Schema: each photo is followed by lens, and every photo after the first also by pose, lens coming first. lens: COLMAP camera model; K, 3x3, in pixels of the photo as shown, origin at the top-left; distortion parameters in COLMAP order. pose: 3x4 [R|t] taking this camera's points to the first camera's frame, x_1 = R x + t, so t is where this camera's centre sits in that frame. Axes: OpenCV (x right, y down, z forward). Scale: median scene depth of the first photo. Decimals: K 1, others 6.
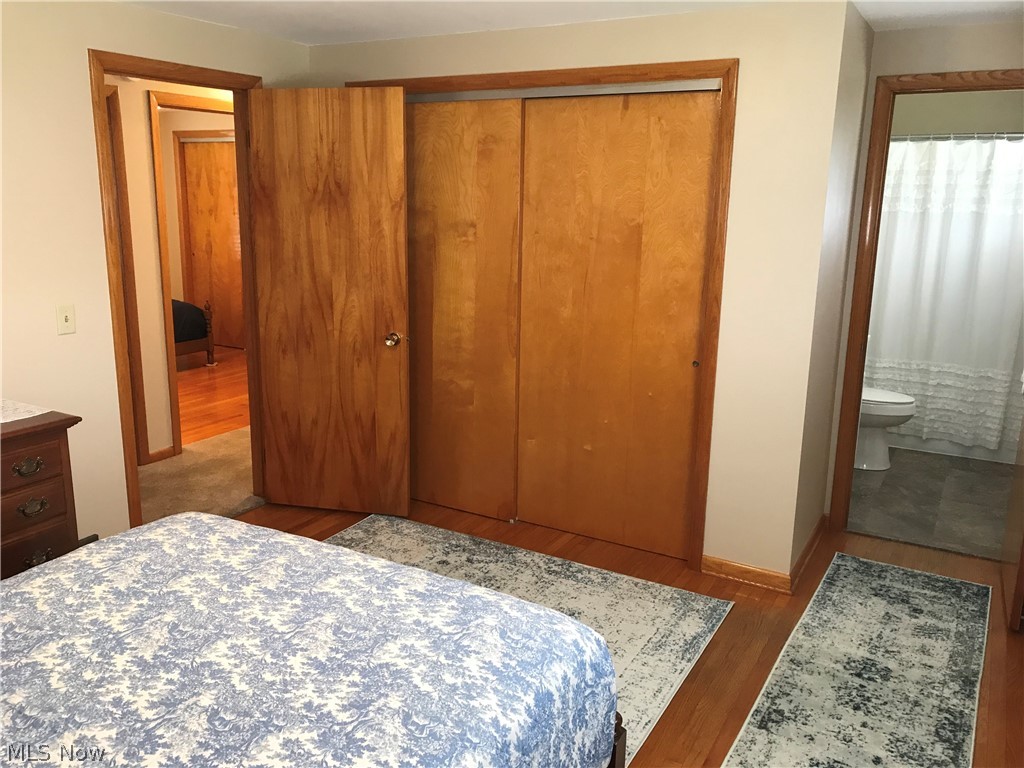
lens RADIAL K [[850.7, 0, 507.1], [0, 850.7, 376.1], [0, 0, 1]] dist [0.012362, 0.017967]
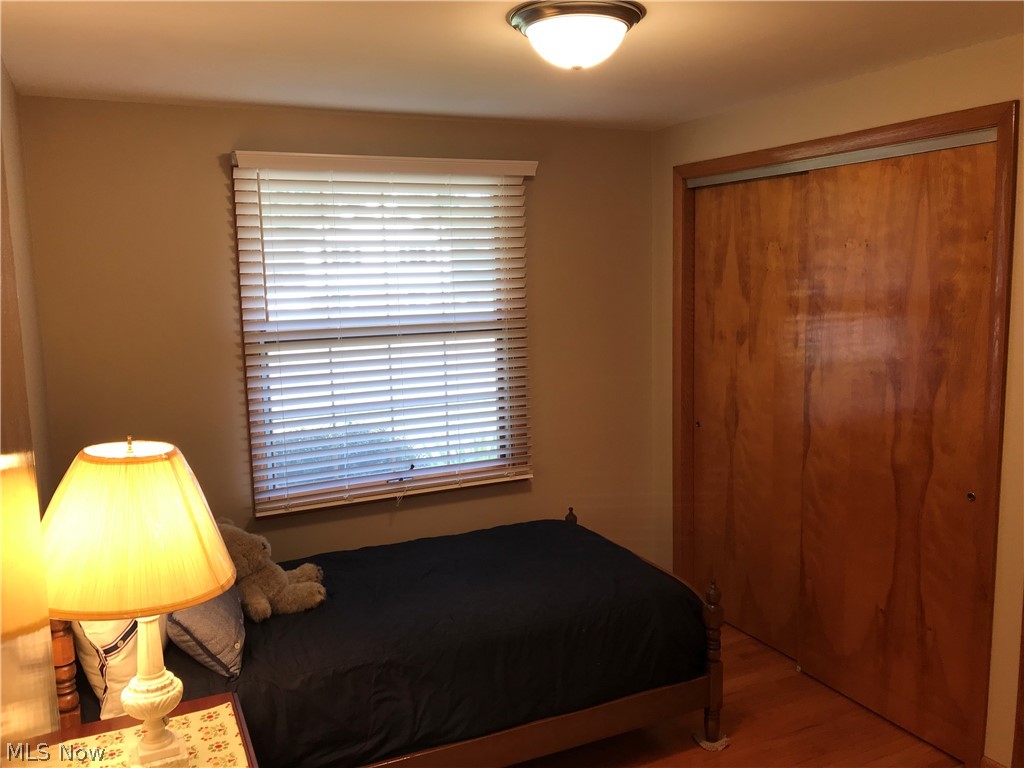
lens RADIAL K [[833.7, 0, 508.4], [0, 833.7, 377.5], [0, 0, 1]] dist [0.183149, -0.256400]
pose [[0.819389, 0.035836, -0.572117, -0.195170], [-0.082824, 0.994973, -0.056298, -0.137484], [0.567223, 0.093515, 0.818238, 0.575641]]
